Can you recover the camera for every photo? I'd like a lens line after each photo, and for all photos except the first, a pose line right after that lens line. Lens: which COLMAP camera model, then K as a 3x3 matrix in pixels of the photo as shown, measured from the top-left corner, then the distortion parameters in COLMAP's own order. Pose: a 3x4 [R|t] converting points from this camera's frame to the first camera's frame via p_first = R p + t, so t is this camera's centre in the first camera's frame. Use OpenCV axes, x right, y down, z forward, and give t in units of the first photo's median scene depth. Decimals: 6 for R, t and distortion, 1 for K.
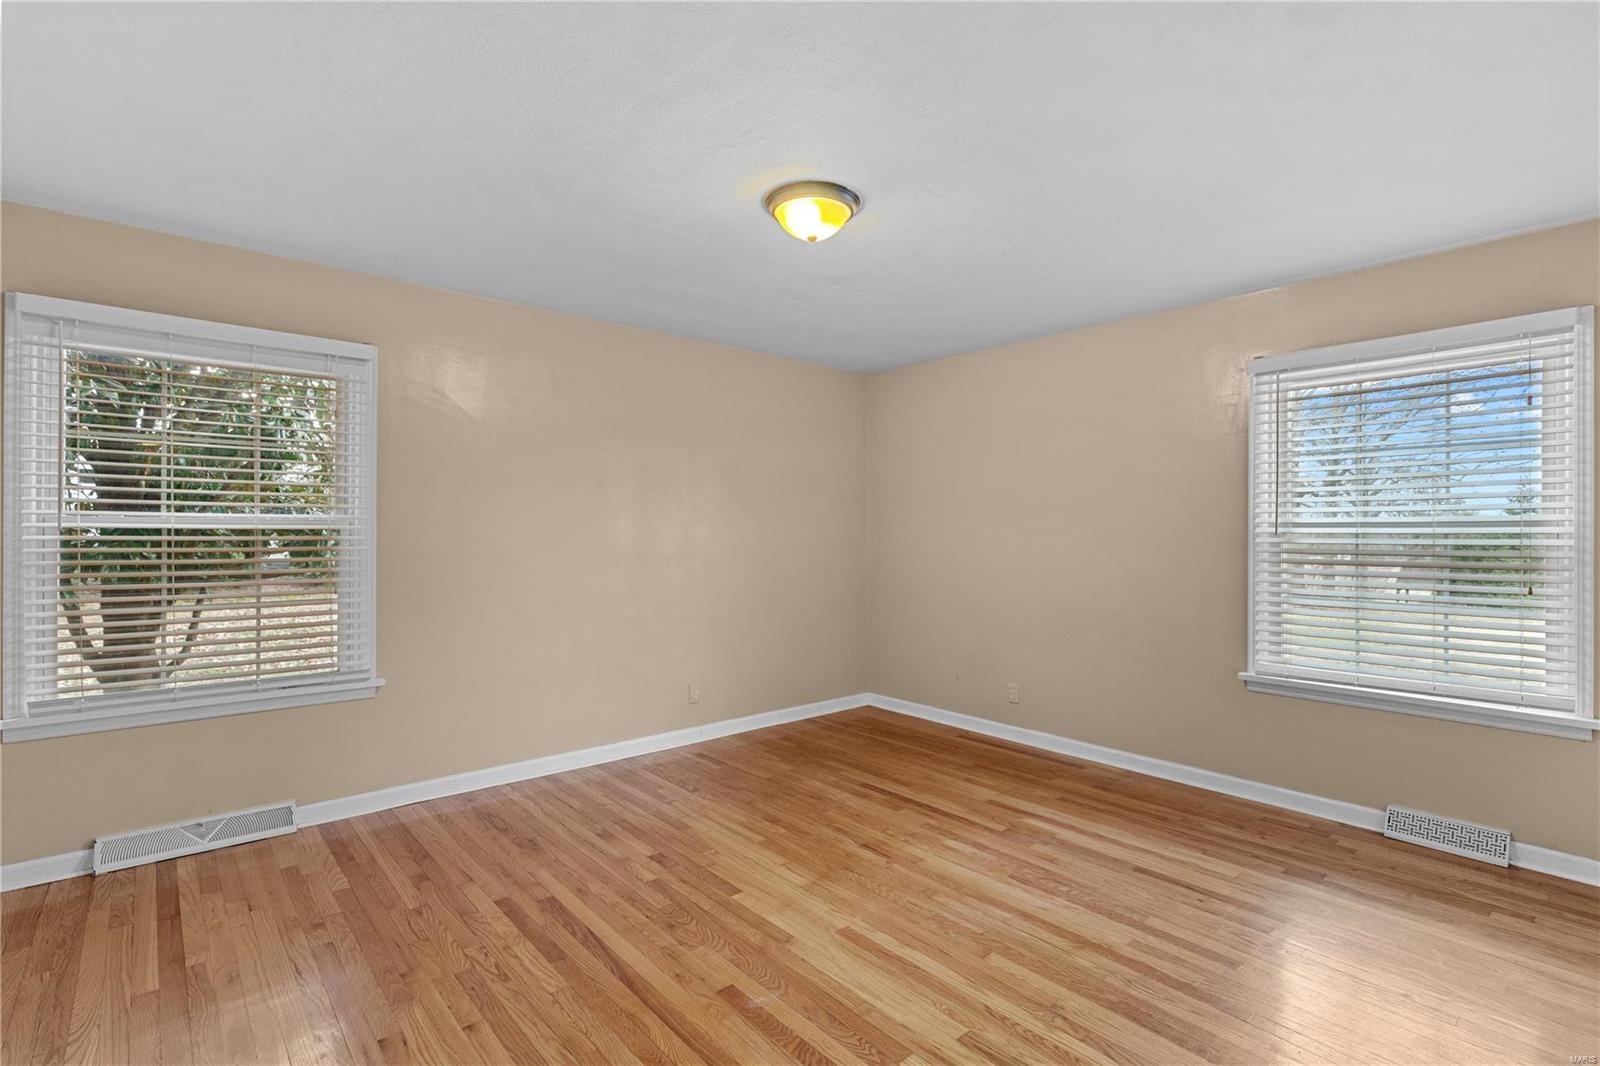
lens RADIAL K [[741.2, 0, 810.1], [0, 741.2, 531.3], [0, 0, 1]] dist [0.038623, -0.005047]
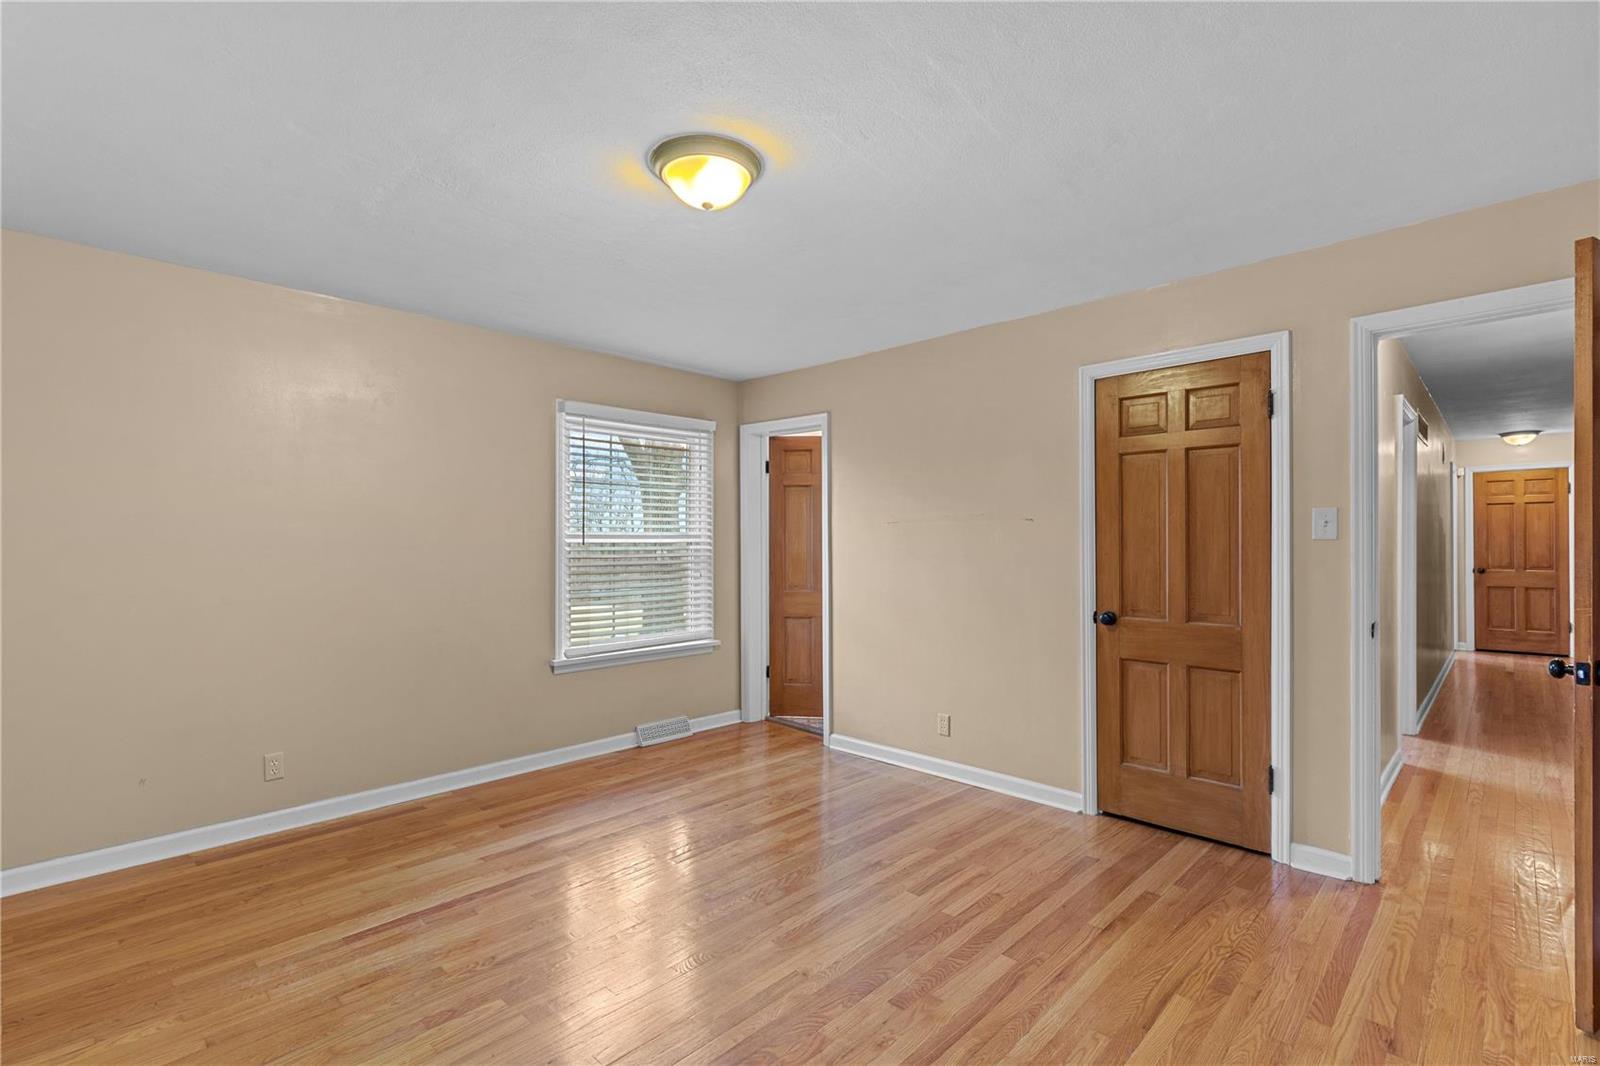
lens RADIAL K [[741.2, 0, 810.1], [0, 741.2, 531.3], [0, 0, 1]] dist [0.038623, -0.005047]
pose [[-0.073631, 0.013749, 0.997191, -0.648440], [-0.001474, 0.999902, -0.013896, 0.000279], [-0.997284, -0.002493, -0.073604, 0.700461]]
